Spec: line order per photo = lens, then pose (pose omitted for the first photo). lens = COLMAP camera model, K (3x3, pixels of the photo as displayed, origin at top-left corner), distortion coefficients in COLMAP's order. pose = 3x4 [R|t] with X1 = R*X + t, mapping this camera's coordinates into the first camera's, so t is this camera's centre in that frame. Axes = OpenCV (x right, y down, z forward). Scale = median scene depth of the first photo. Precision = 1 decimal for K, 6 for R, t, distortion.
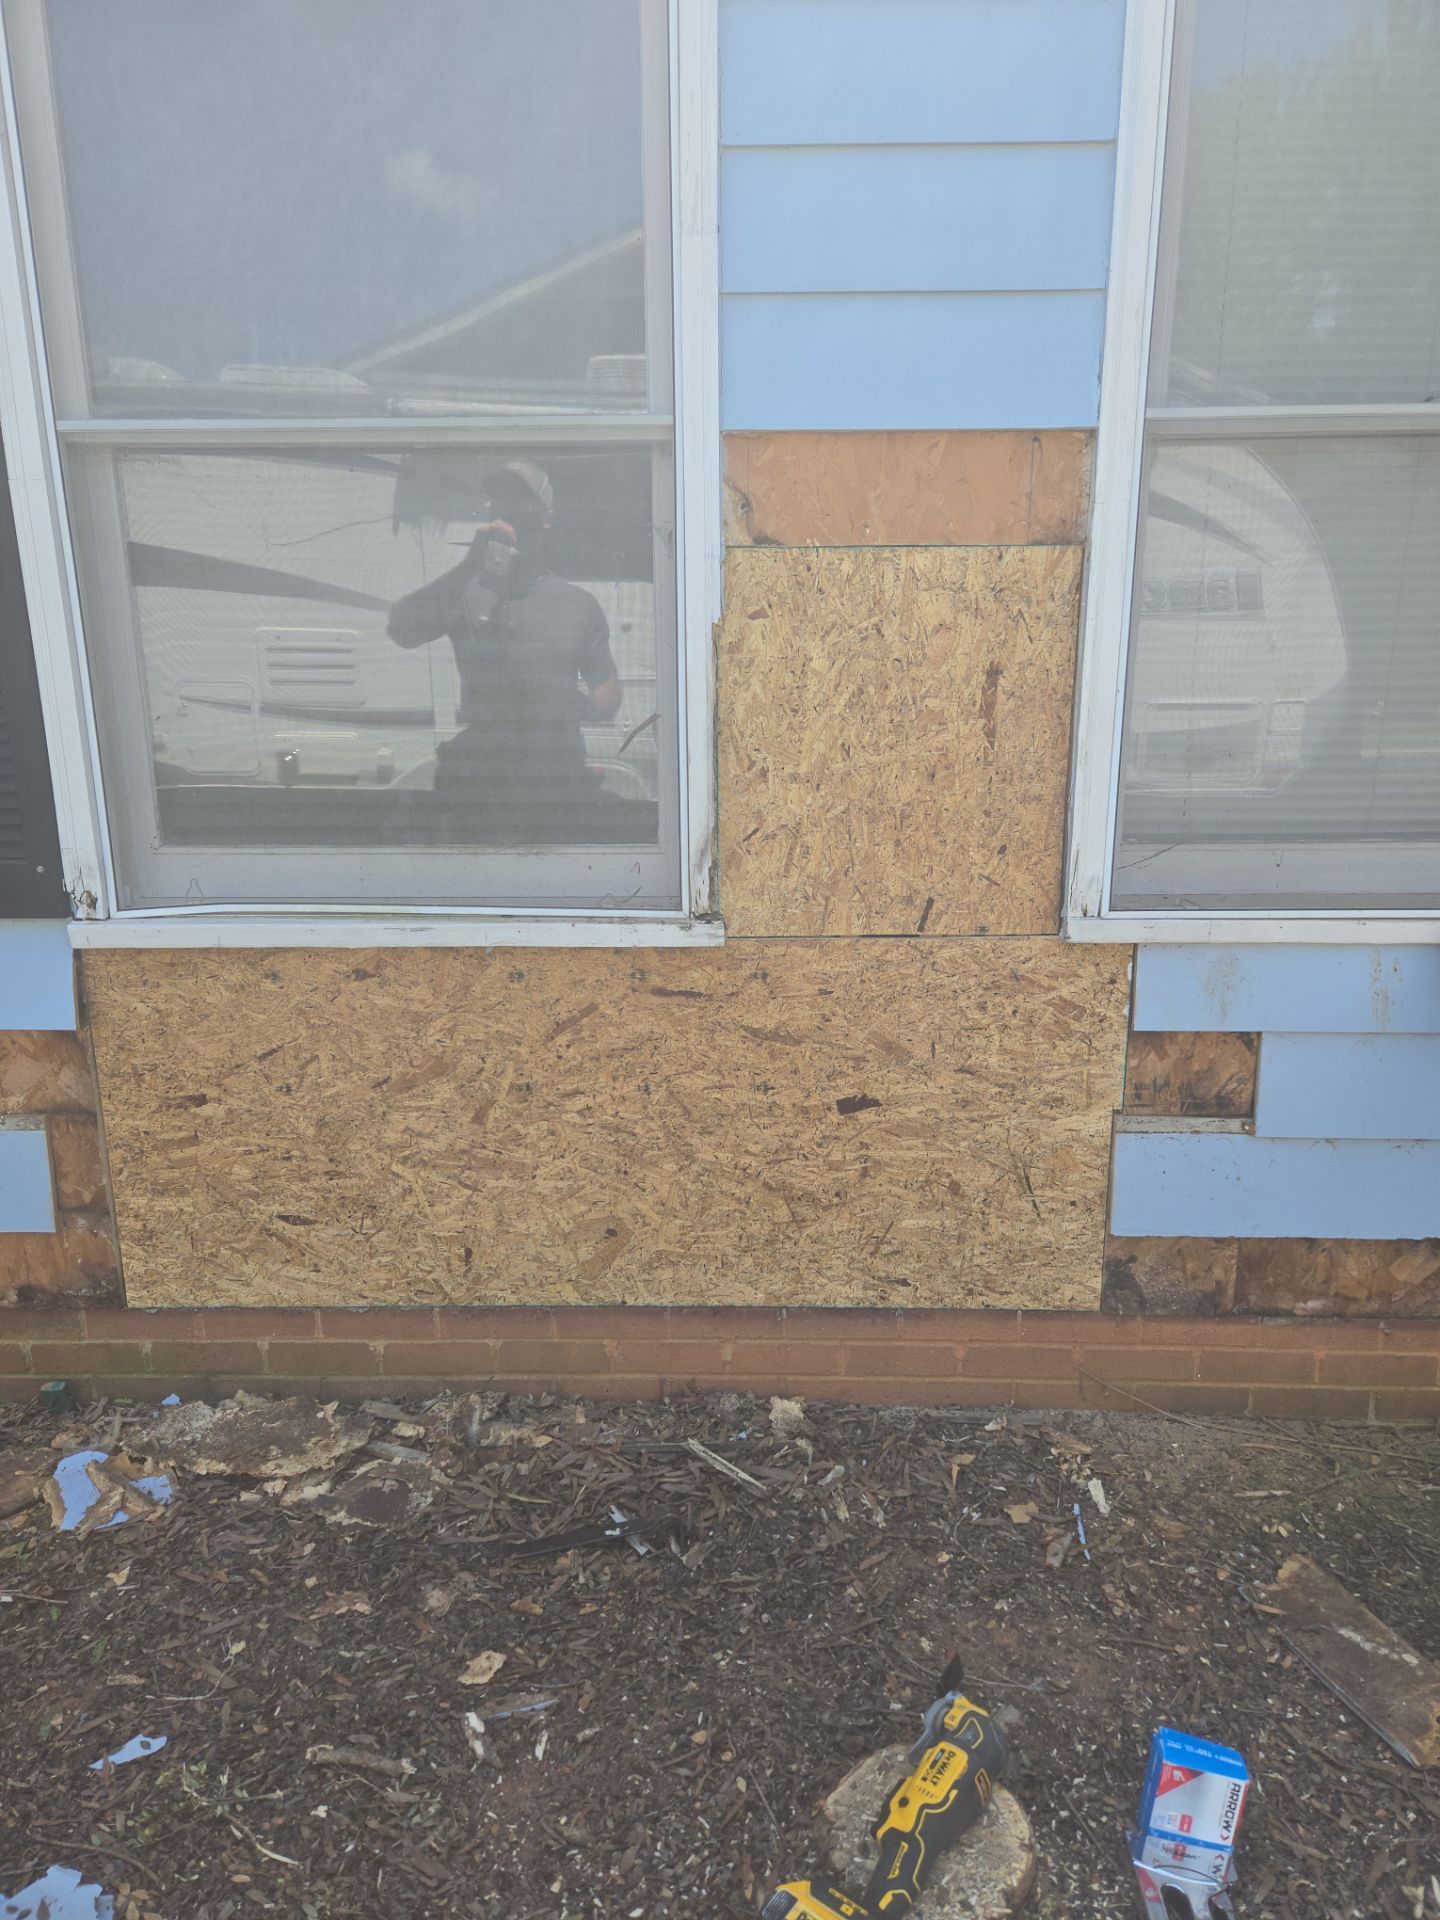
lens RADIAL K [[1274.9, 0, 713.0], [0, 1274.9, 950.3], [0, 0, 1]] dist [0.071446, -0.053542]
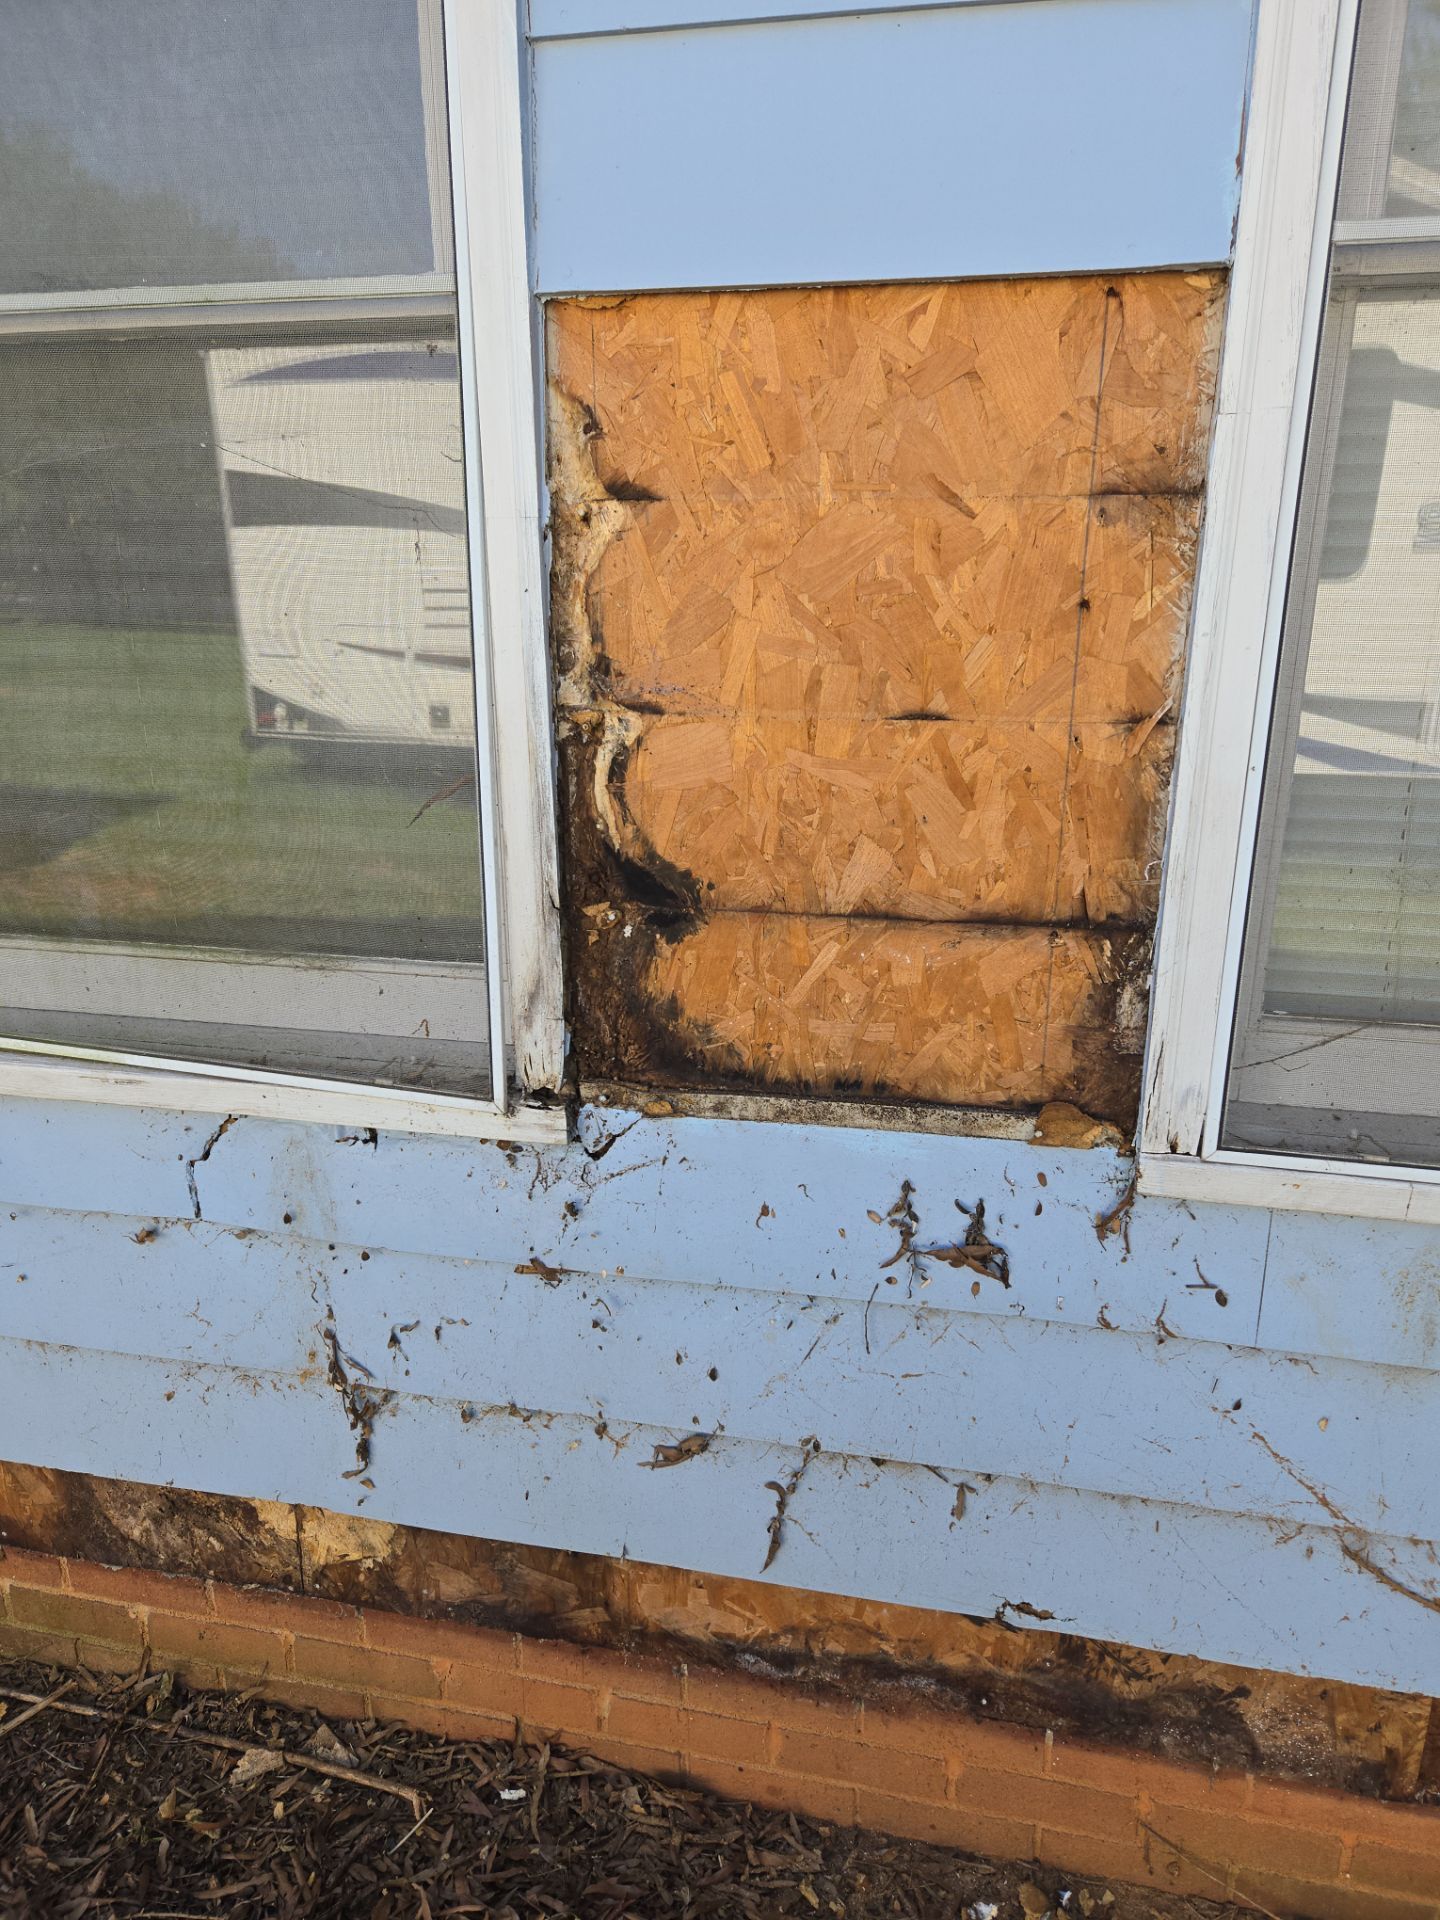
lens RADIAL K [[1274.9, 0, 713.0], [0, 1274.9, 950.3], [0, 0, 1]] dist [0.071446, -0.053542]
pose [[0.981772, 0.058867, -0.180716, 0.179234], [-0.049499, 0.997207, 0.055921, -0.131986], [0.183503, -0.045956, 0.981944, 0.386877]]
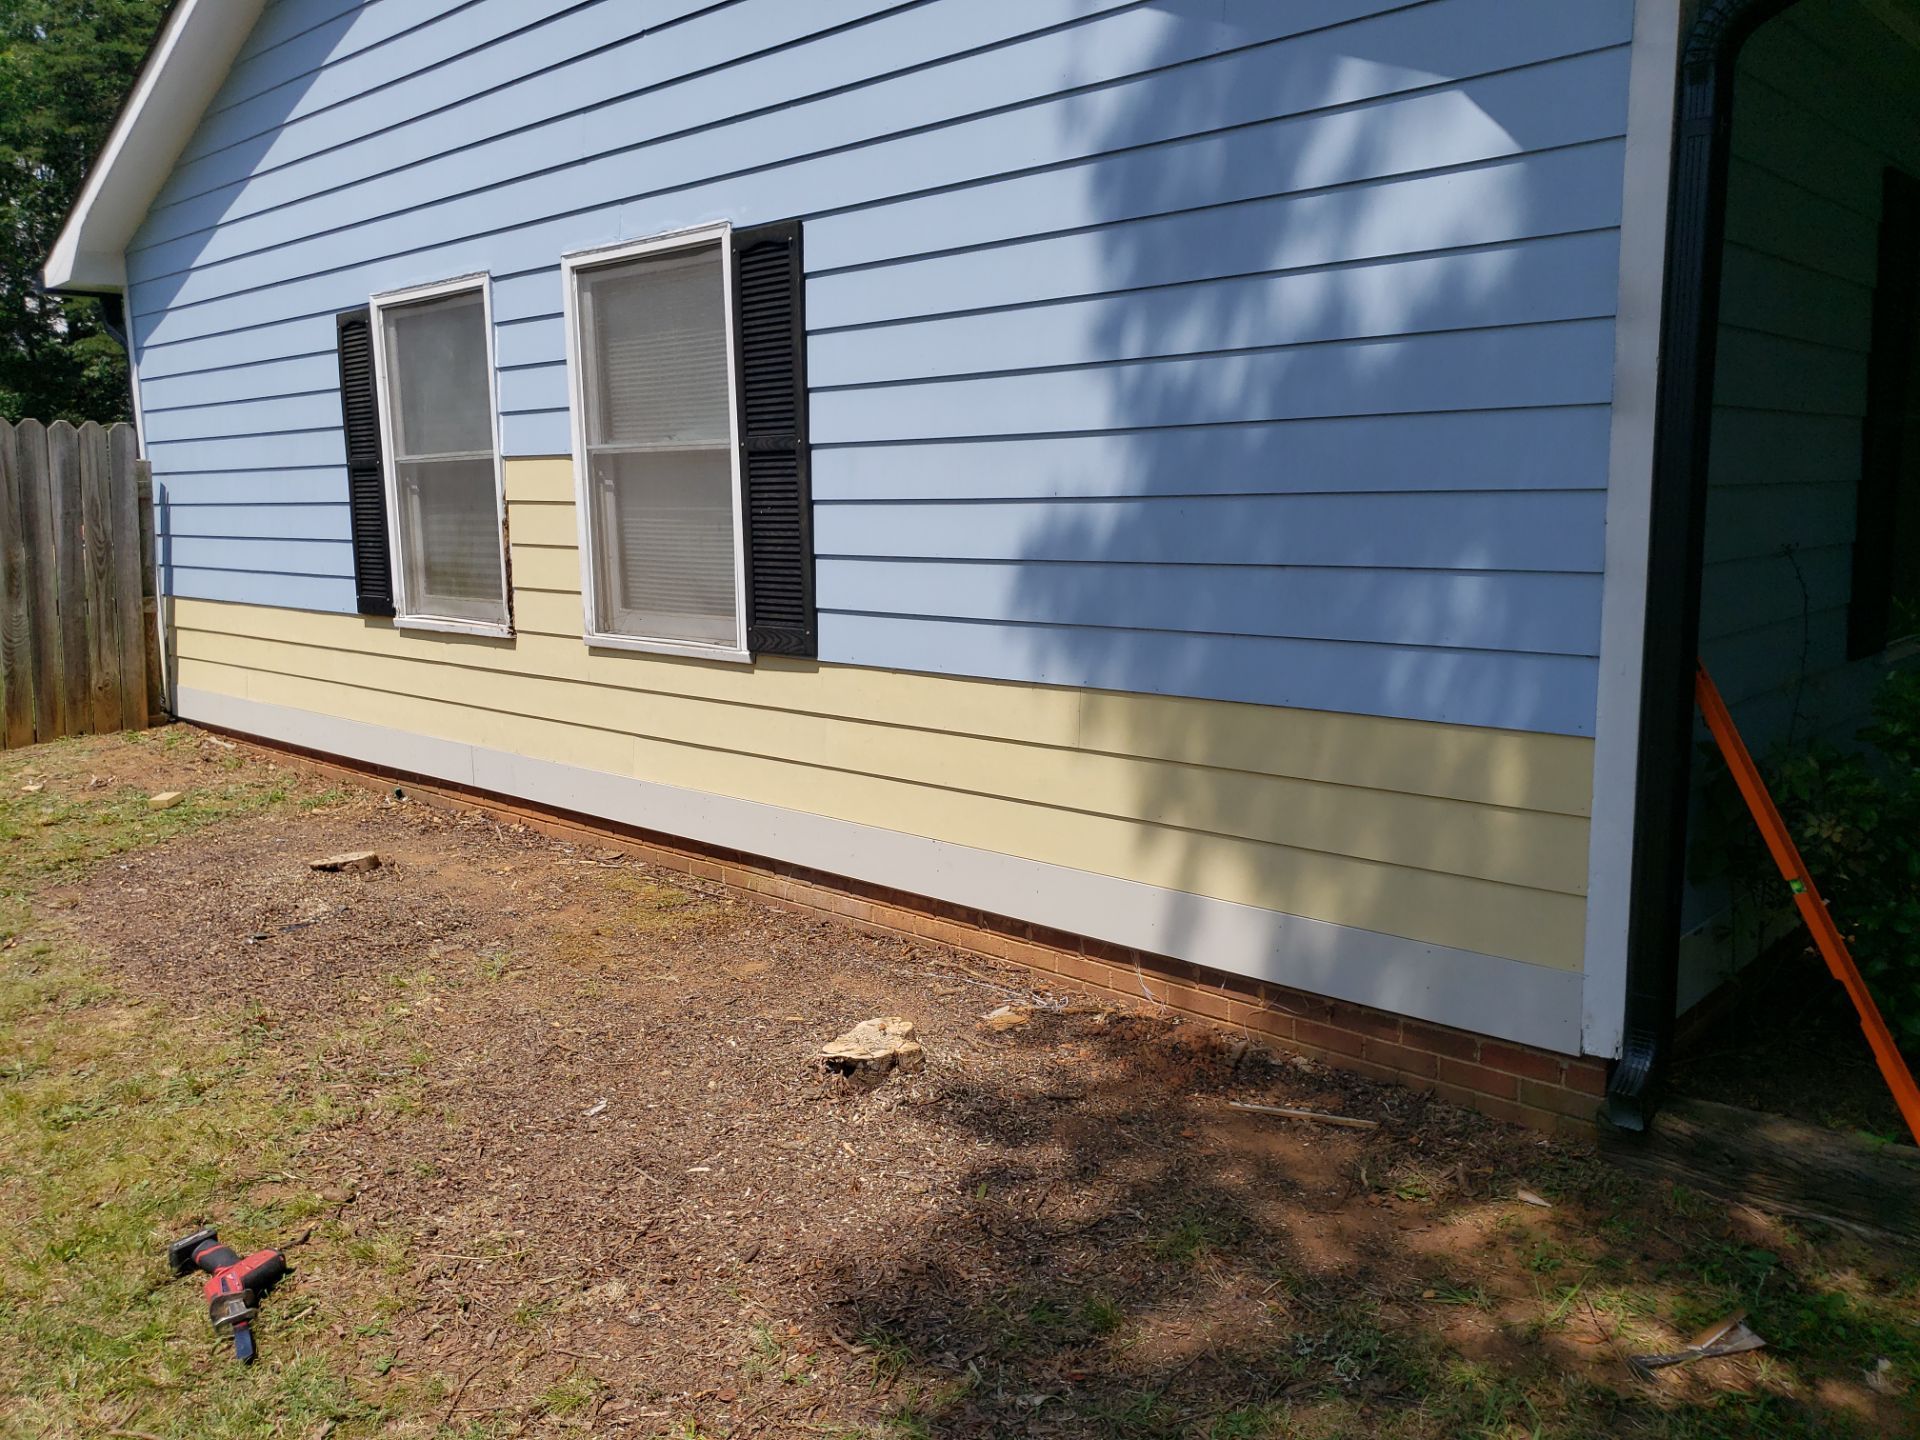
lens RADIAL K [[1441.8, 0, 918.6], [0, 1441.8, 725.0], [0, 0, 1]] dist [0.002320, -0.001748]
pose [[0.746425, 0.101113, -0.657743, 2.562954], [-0.136045, 0.990700, -0.002090, 0.064354], [0.651415, 0.091043, 0.753240, -0.692050]]
